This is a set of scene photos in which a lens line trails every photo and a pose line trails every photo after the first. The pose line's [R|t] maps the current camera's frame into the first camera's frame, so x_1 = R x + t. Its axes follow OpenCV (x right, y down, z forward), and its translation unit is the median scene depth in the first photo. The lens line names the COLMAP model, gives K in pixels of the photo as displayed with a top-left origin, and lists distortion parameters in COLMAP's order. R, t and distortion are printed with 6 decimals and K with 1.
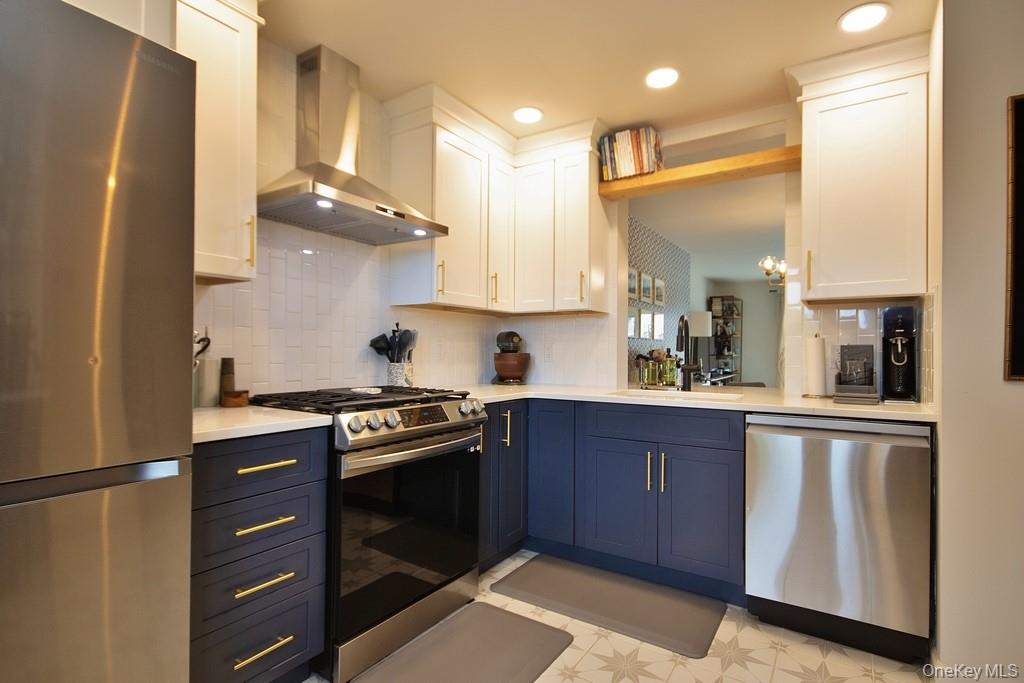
lens RADIAL K [[506.6, 0, 516.4], [0, 506.6, 347.2], [0, 0, 1]] dist [-0.001568, -0.001900]
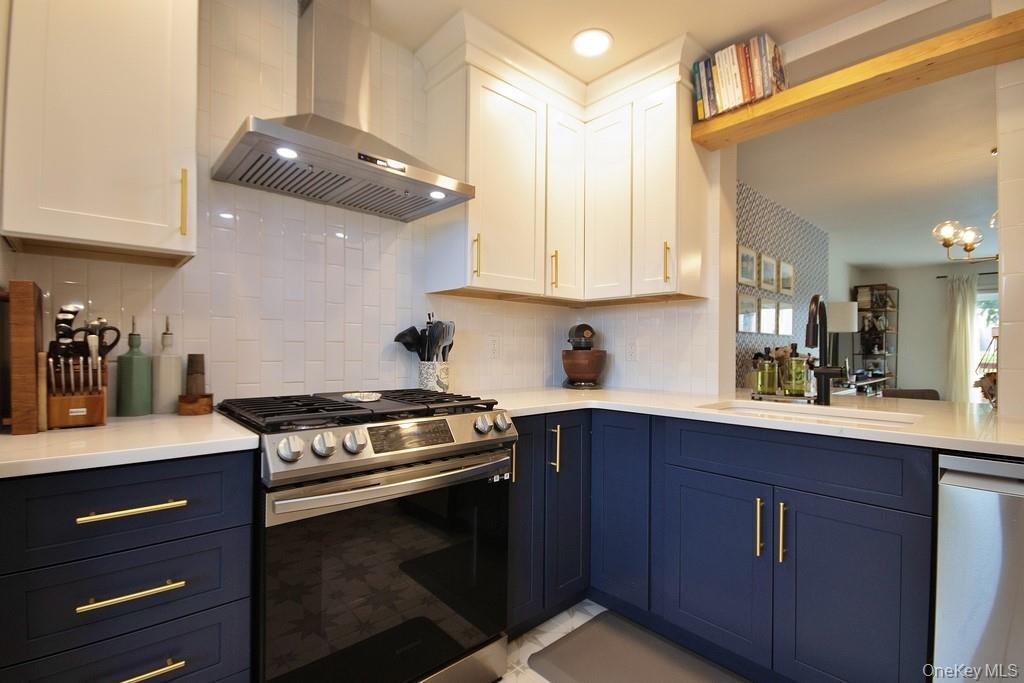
lens RADIAL K [[472.0, 0, 517.5], [0, 472.0, 348.1], [0, 0, 1]] dist [0.001265, -0.000871]
pose [[0.968641, -0.000541, -0.248462, 0.092094], [0.001345, 0.999994, 0.003067, 0.006782], [0.248459, -0.003306, 0.968637, 0.271079]]
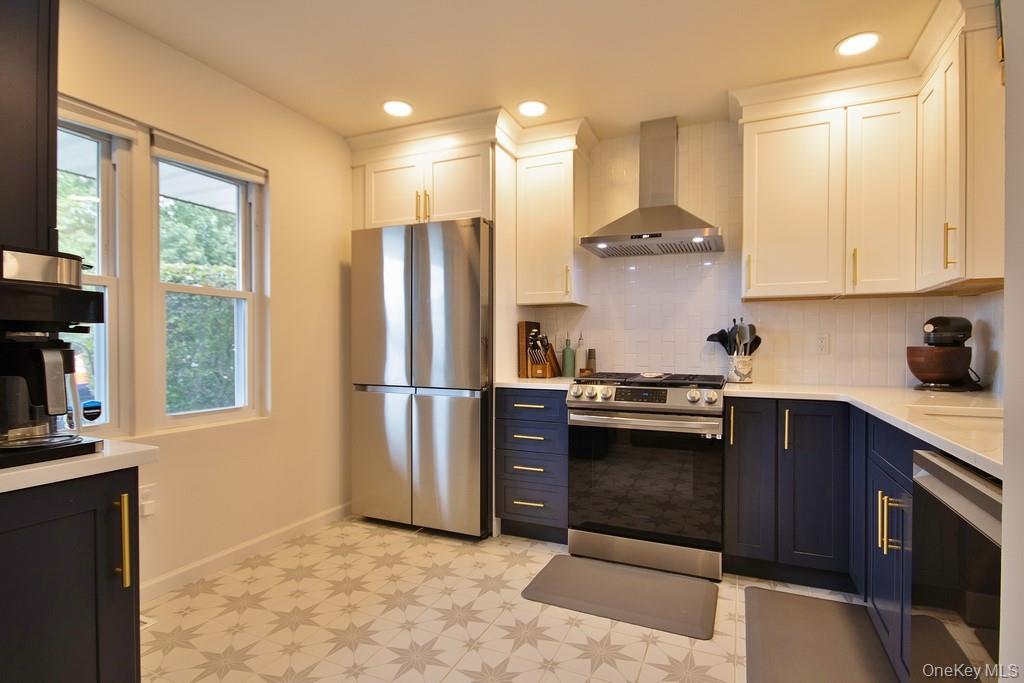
lens RADIAL K [[506.6, 0, 514.6], [0, 506.6, 344.8], [0, 0, 1]] dist [-0.001568, -0.001900]
pose [[0.164036, -0.006856, -0.986431, 0.715329], [0.007416, 0.999956, -0.005717, 0.010047], [0.986427, -0.006378, 0.164079, 0.341242]]
